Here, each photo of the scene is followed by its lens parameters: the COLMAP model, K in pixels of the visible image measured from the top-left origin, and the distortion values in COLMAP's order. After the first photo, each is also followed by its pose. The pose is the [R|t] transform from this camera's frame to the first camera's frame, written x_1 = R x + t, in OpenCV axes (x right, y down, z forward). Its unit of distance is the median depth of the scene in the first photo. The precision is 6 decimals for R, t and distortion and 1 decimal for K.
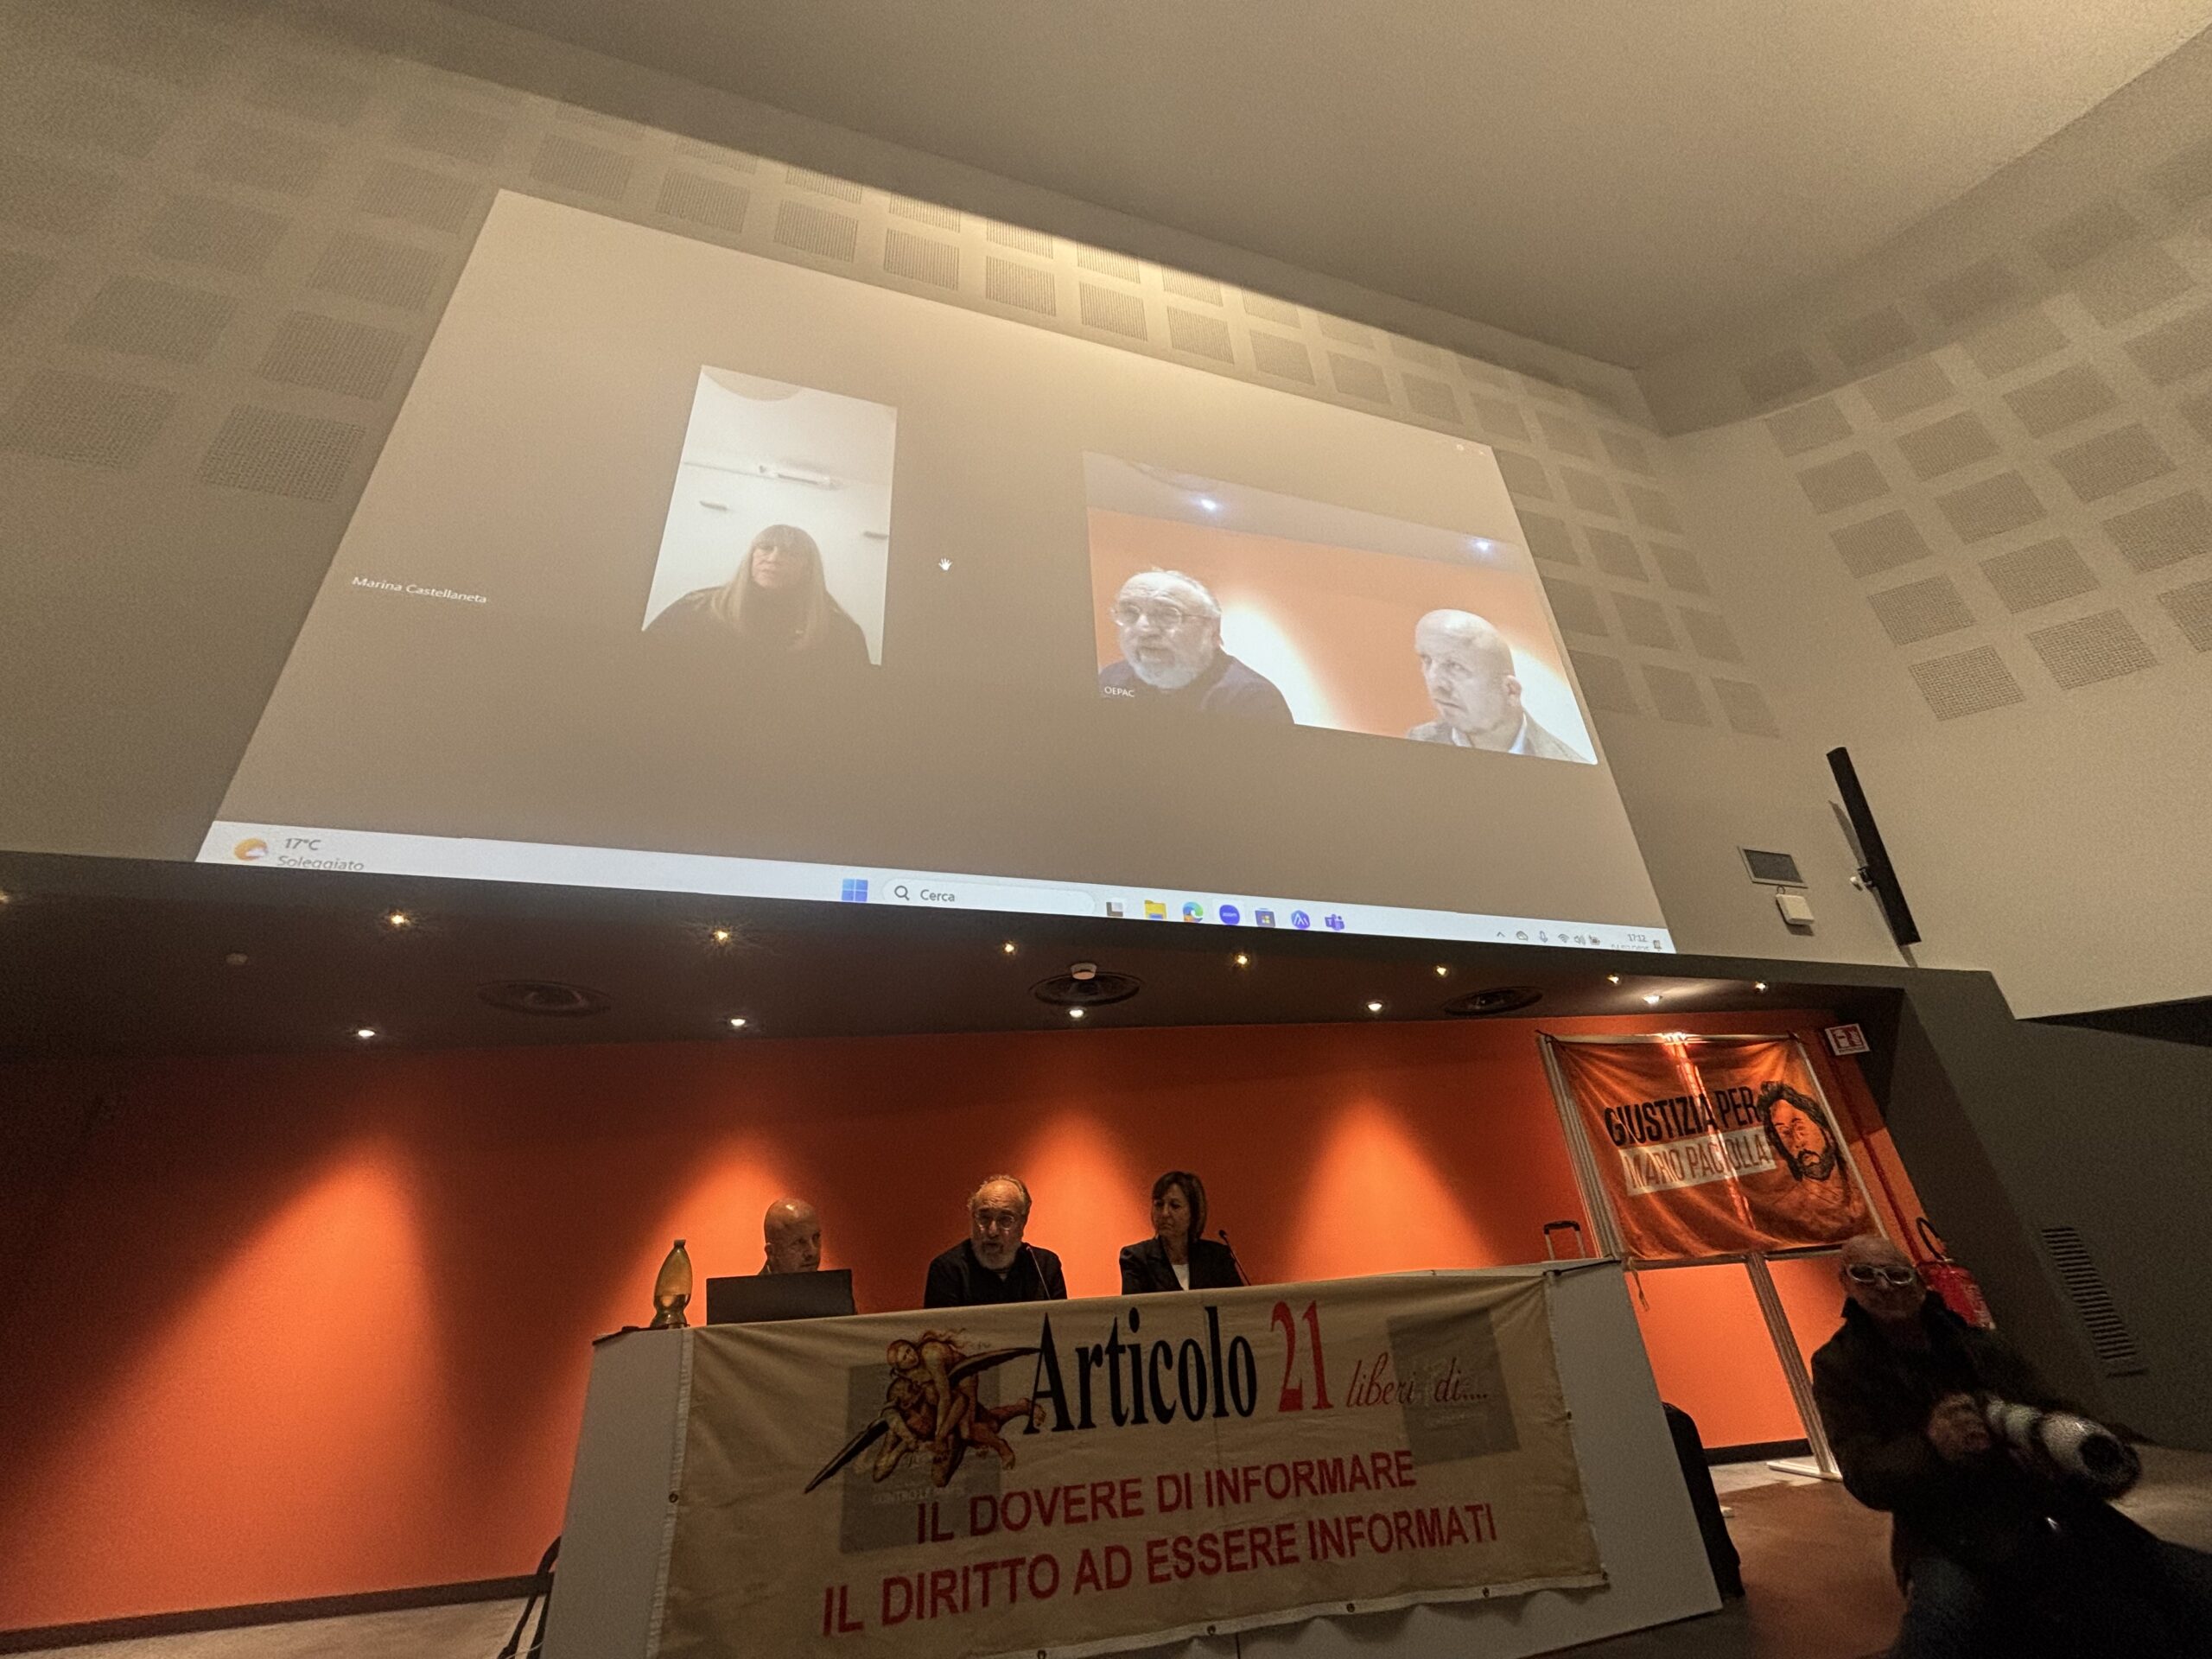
lens RADIAL K [[876.9, 0, 1105.4], [0, 876.9, 838.7], [0, 0, 1]] dist [-0.008148, 0.005482]
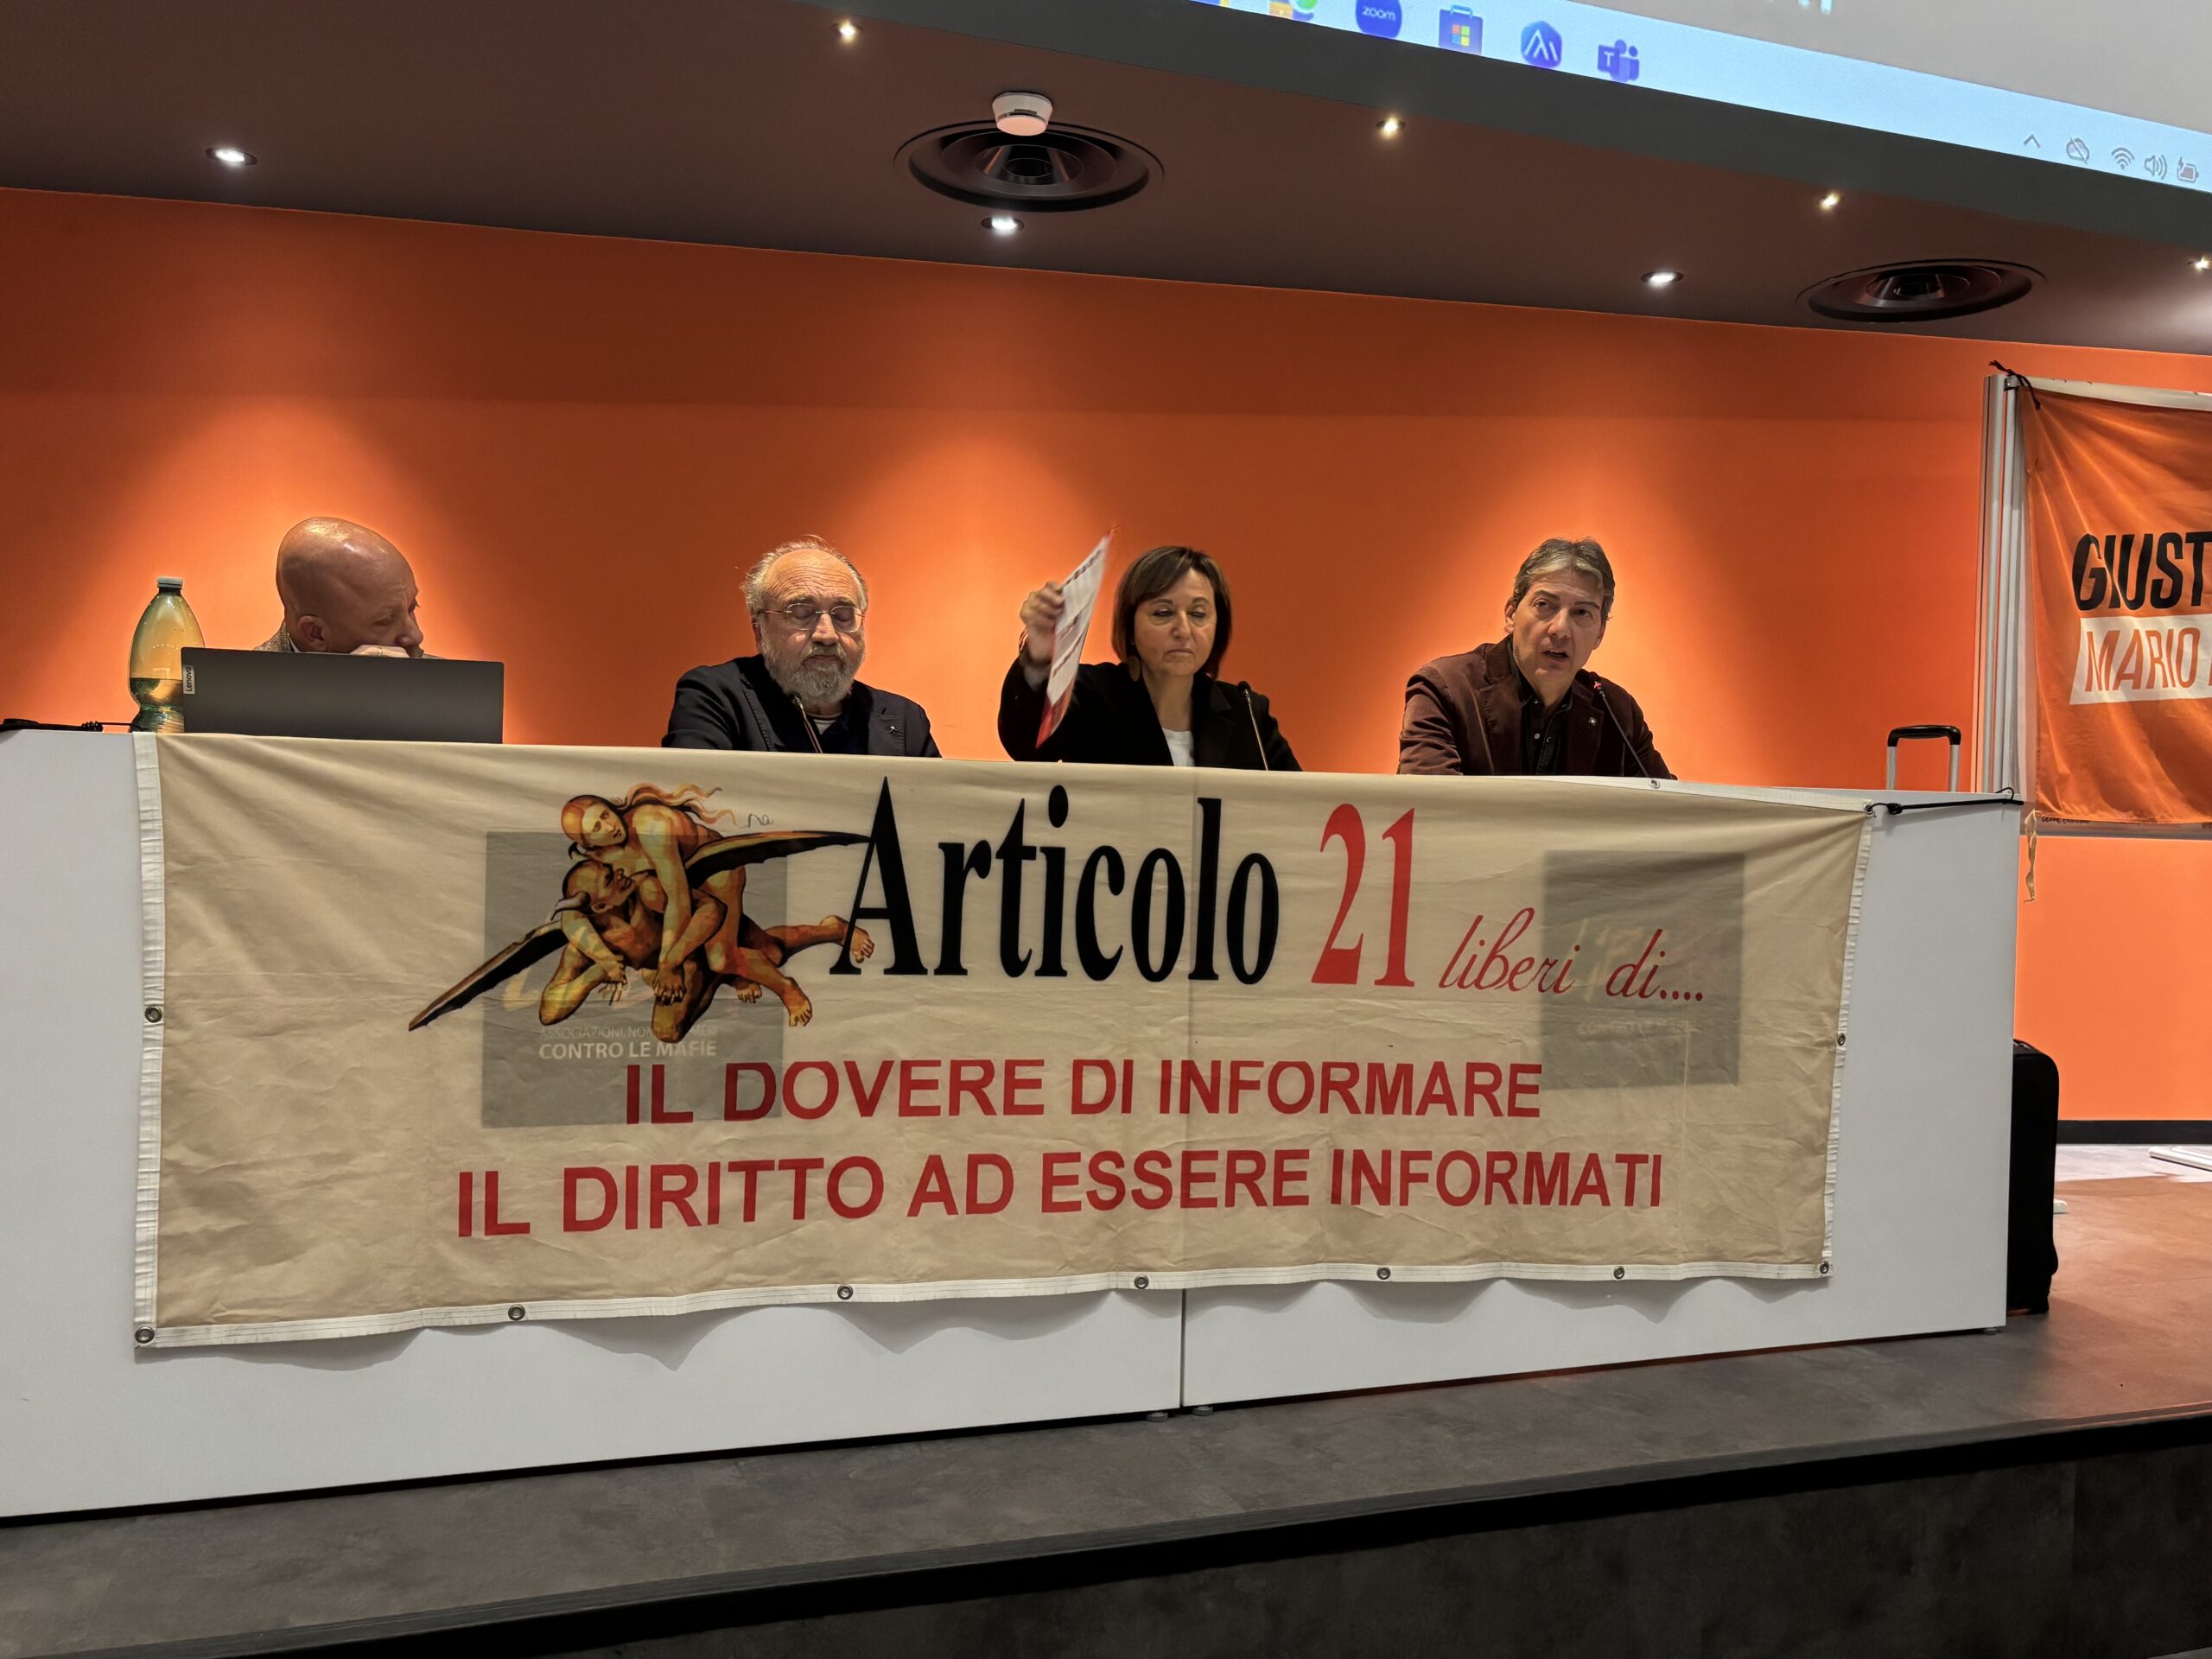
lens RADIAL K [[1801.1, 0, 1122.8], [0, 1801.1, 822.2], [0, 0, 1]] dist [0.064069, -0.071772]
pose [[0.995234, 0.087343, 0.043359, 0.025201], [-0.097501, 0.884237, 0.456747, 0.070629], [0.001555, -0.458798, 0.888539, 0.058403]]
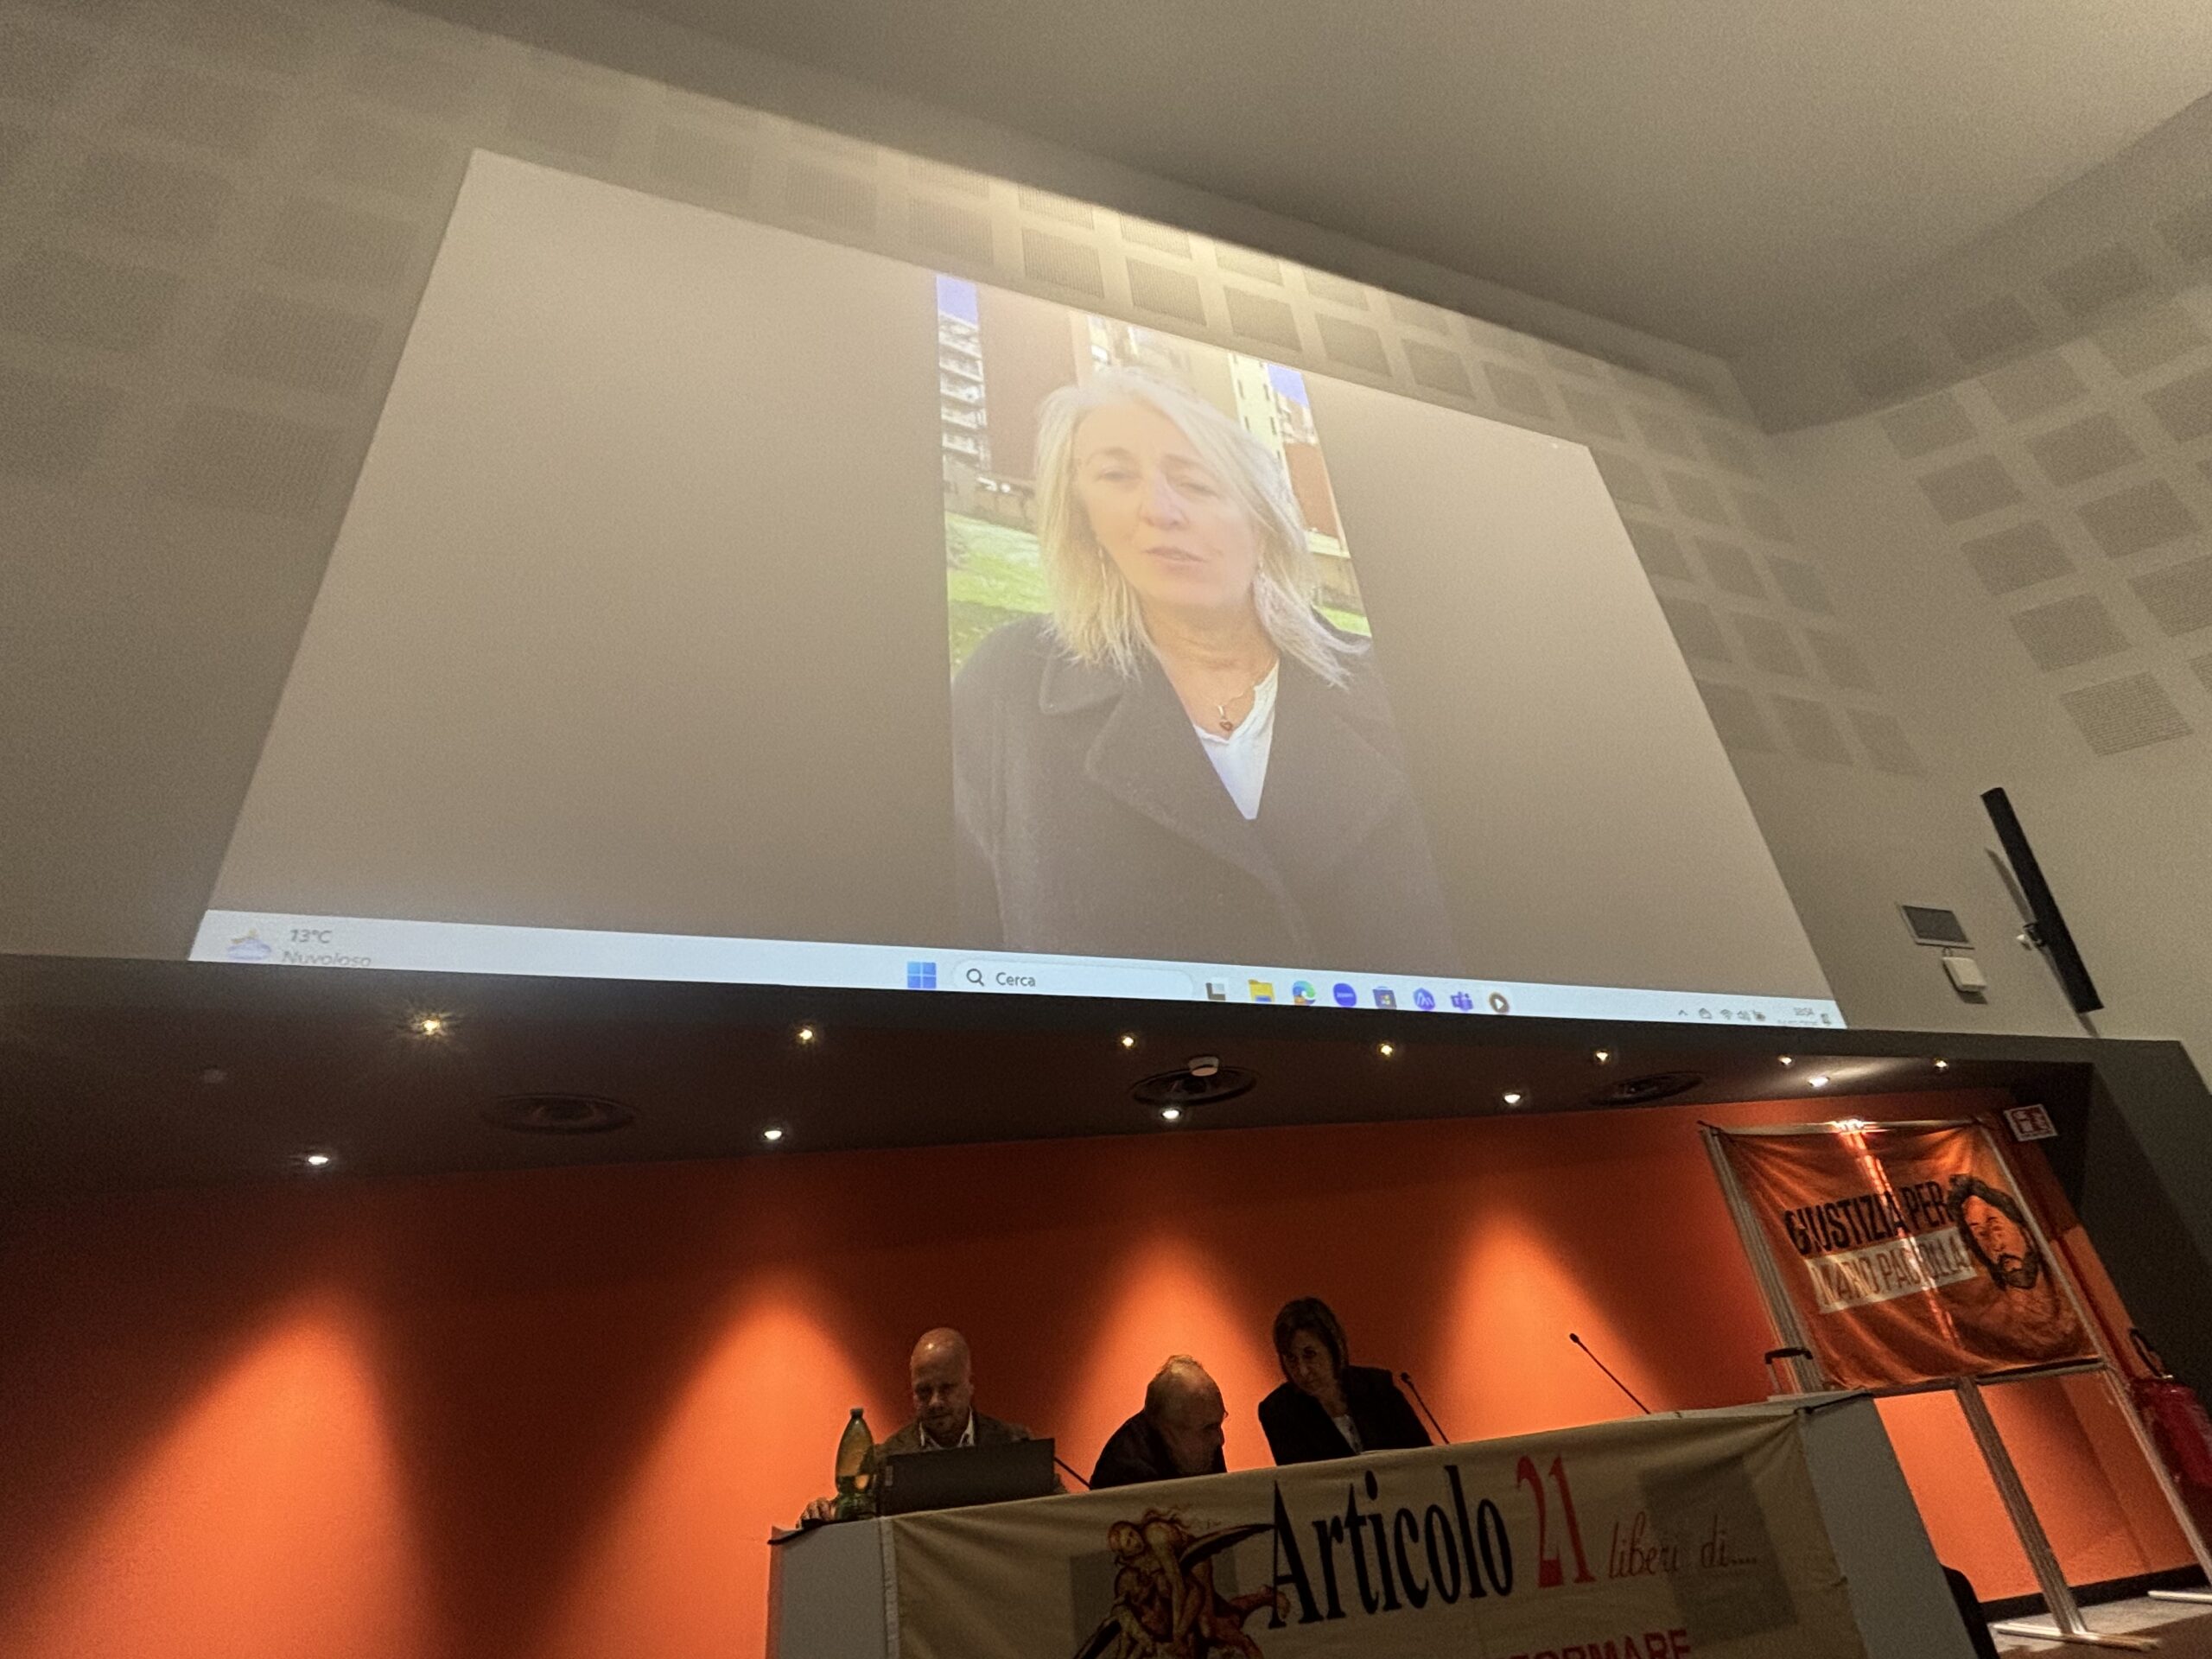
lens RADIAL K [[1059.2, 0, 1102.8], [0, 1059.2, 842.6], [0, 0, 1]] dist [-0.008889, 0.006954]
pose [[0.998767, -0.010650, 0.048480, -0.261556], [0.012683, 0.999045, -0.041814, -0.036690], [-0.047988, 0.042378, 0.997949, -0.043233]]
